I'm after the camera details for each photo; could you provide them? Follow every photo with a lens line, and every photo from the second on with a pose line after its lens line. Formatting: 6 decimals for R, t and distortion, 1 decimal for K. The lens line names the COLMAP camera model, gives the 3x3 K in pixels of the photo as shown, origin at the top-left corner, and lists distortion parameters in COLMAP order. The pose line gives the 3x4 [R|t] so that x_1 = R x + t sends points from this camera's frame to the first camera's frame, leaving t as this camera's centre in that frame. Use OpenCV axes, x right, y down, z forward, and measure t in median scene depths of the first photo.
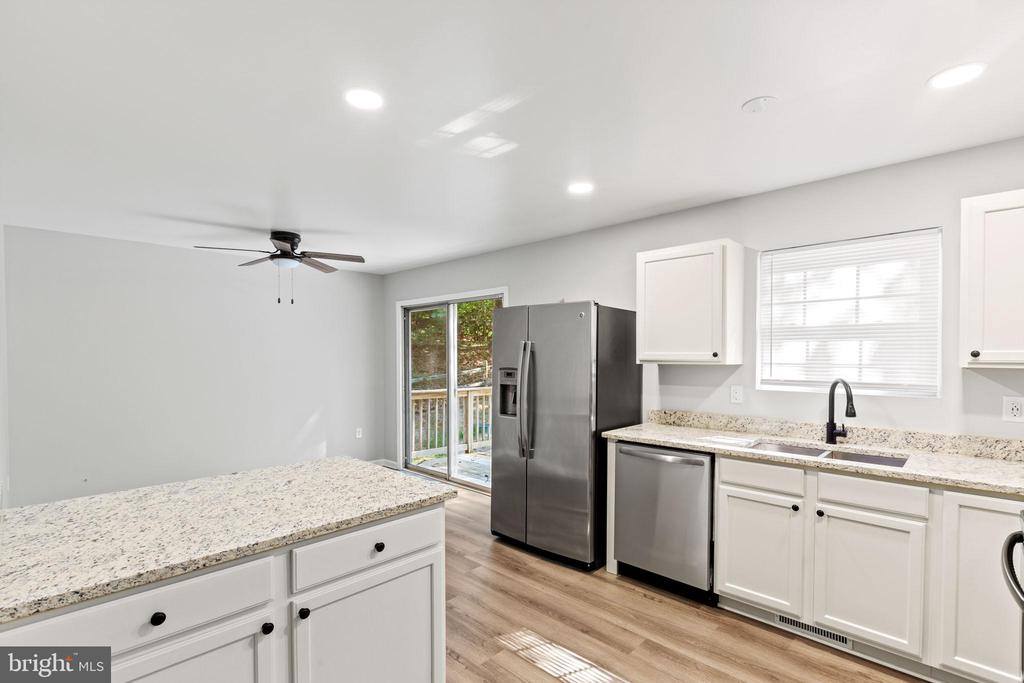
lens RADIAL K [[481.3, 0, 511.8], [0, 481.3, 363.1], [0, 0, 1]] dist [-0.005225, -0.000373]
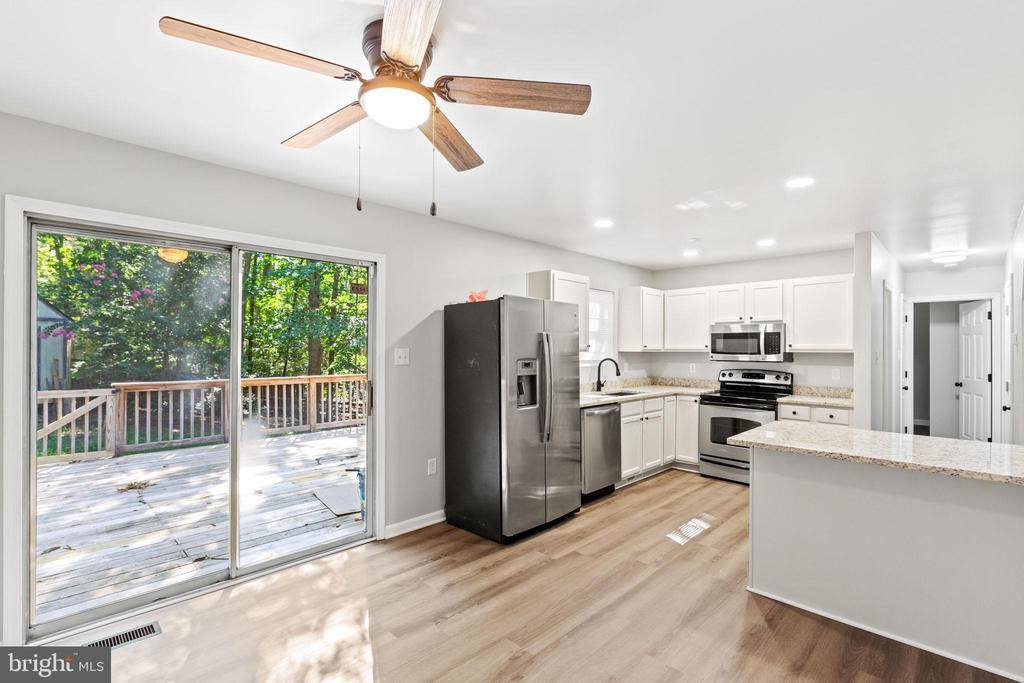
lens RADIAL K [[475.7, 0, 512.5], [0, 475.7, 346.9], [0, 0, 1]] dist [-0.000531, -0.000681]
pose [[-0.000668, 0.001846, 0.999998, -1.416640], [0.013052, 0.999913, -0.001837, -0.017380], [-0.999915, 0.013051, -0.000693, 1.485721]]
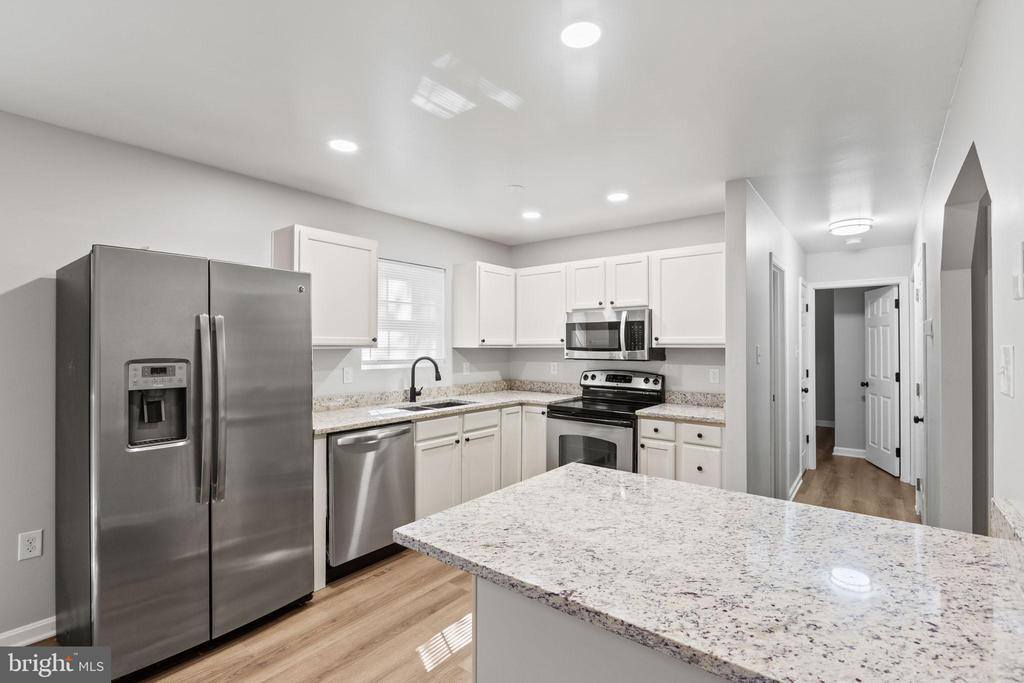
lens RADIAL K [[472.4, 0, 511.2], [0, 472.4, 343.0], [0, 0, 1]] dist [-0.003076, -0.000149]
pose [[-0.104169, 0.004736, 0.994548, -0.858983], [0.016127, 0.999865, -0.003072, -0.000828], [-0.994429, 0.015719, -0.104232, 0.933346]]
